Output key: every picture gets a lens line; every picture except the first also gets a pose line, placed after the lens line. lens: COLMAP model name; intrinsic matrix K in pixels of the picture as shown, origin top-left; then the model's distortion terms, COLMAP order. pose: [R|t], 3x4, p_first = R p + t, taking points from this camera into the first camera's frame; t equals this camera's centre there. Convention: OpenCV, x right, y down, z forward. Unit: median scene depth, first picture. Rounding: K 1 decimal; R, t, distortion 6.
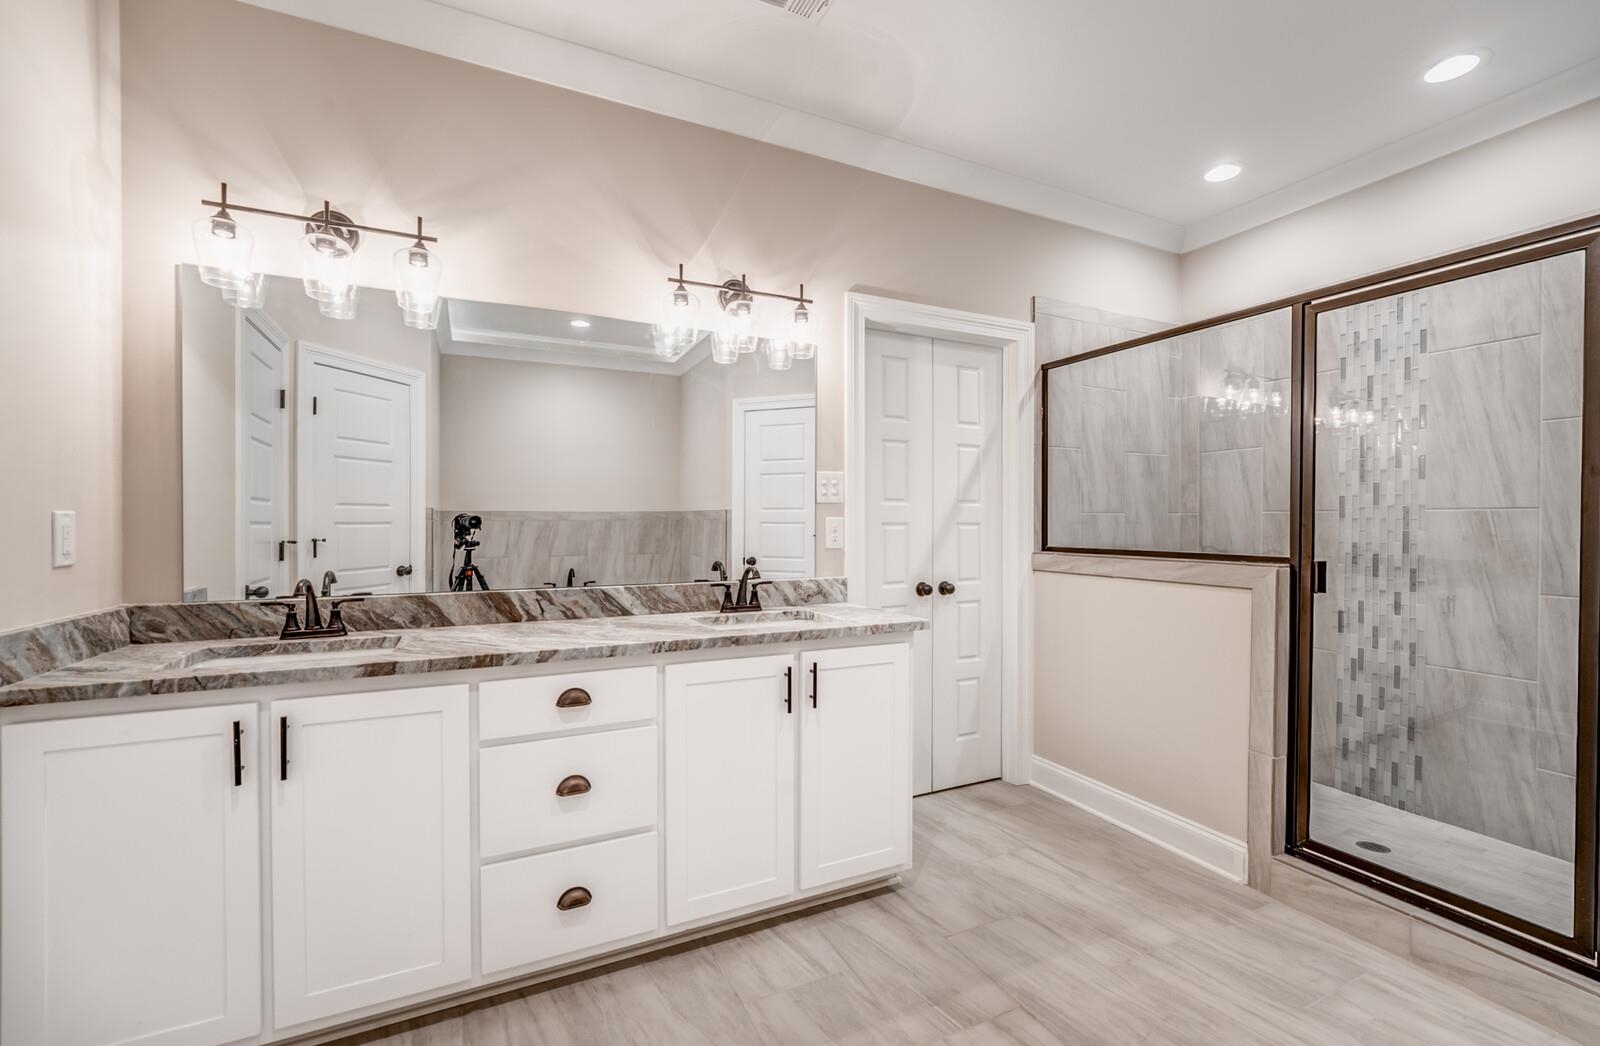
lens RADIAL K [[676.7, 0, 792.3], [0, 676.7, 526.2], [0, 0, 1]] dist [-0.004693, -0.000053]
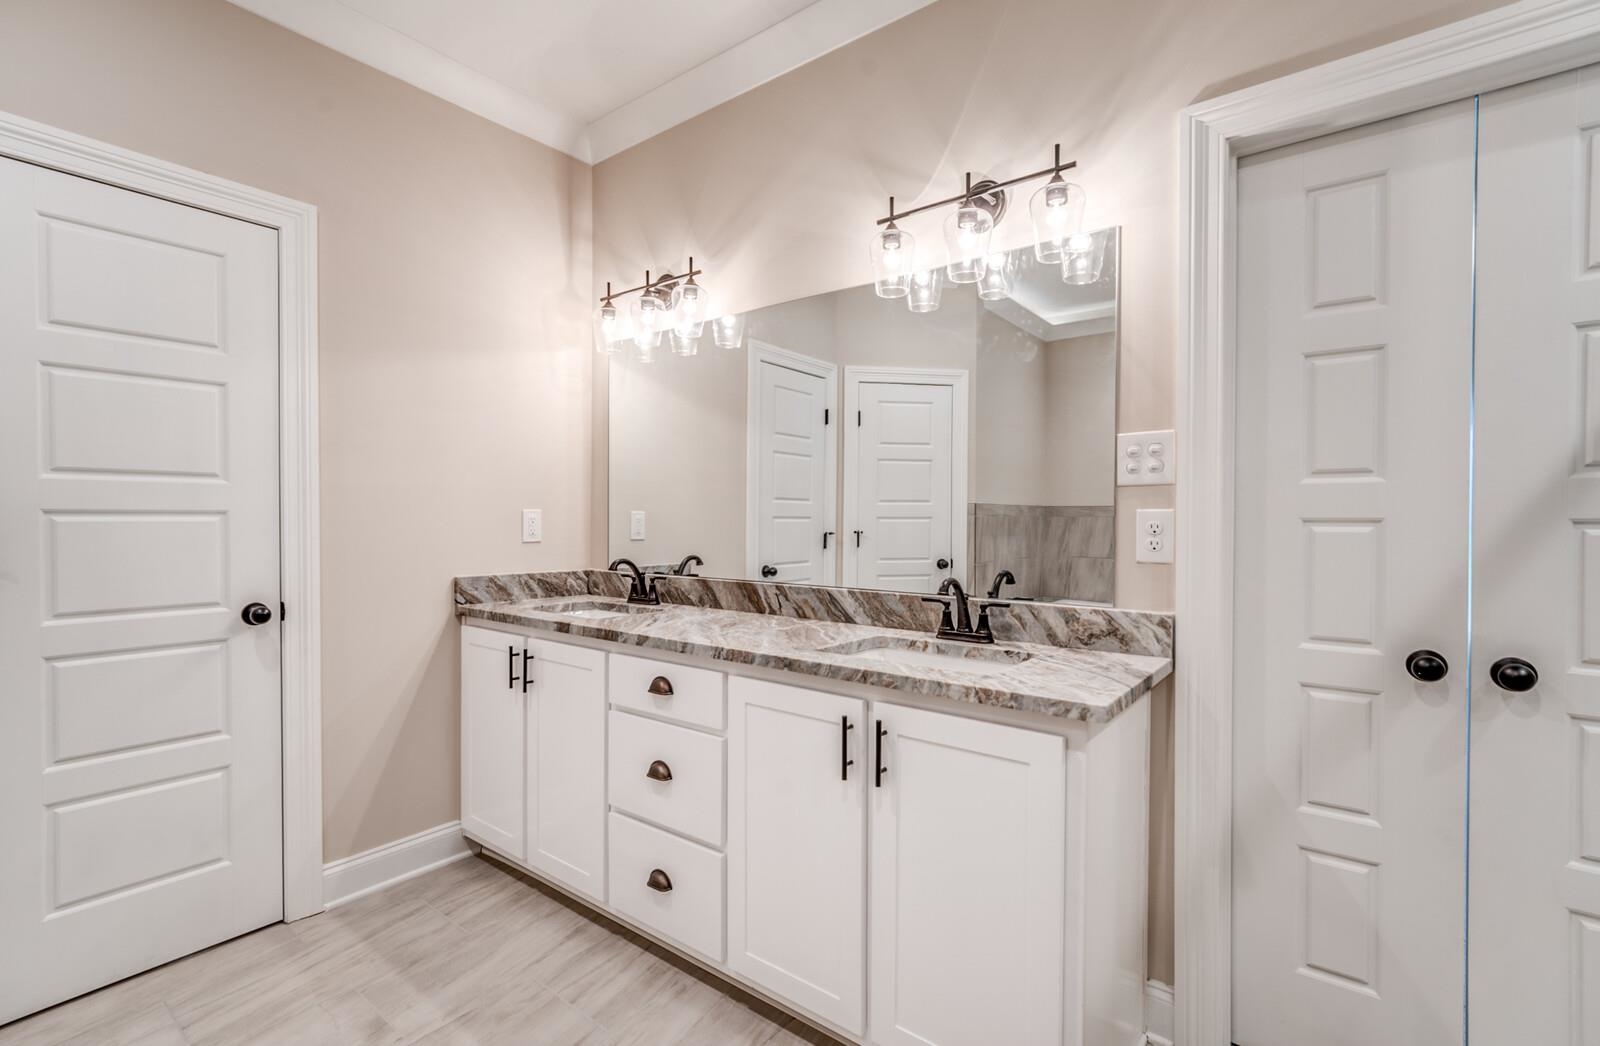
lens RADIAL K [[731.0, 0, 795.9], [0, 731.0, 523.2], [0, 0, 1]] dist [0.003784, -0.001472]
pose [[0.437183, 0.007515, -0.899341, 0.726496], [-0.008646, 0.999954, 0.004152, -0.001543], [0.899331, 0.005961, 0.437228, 0.653720]]
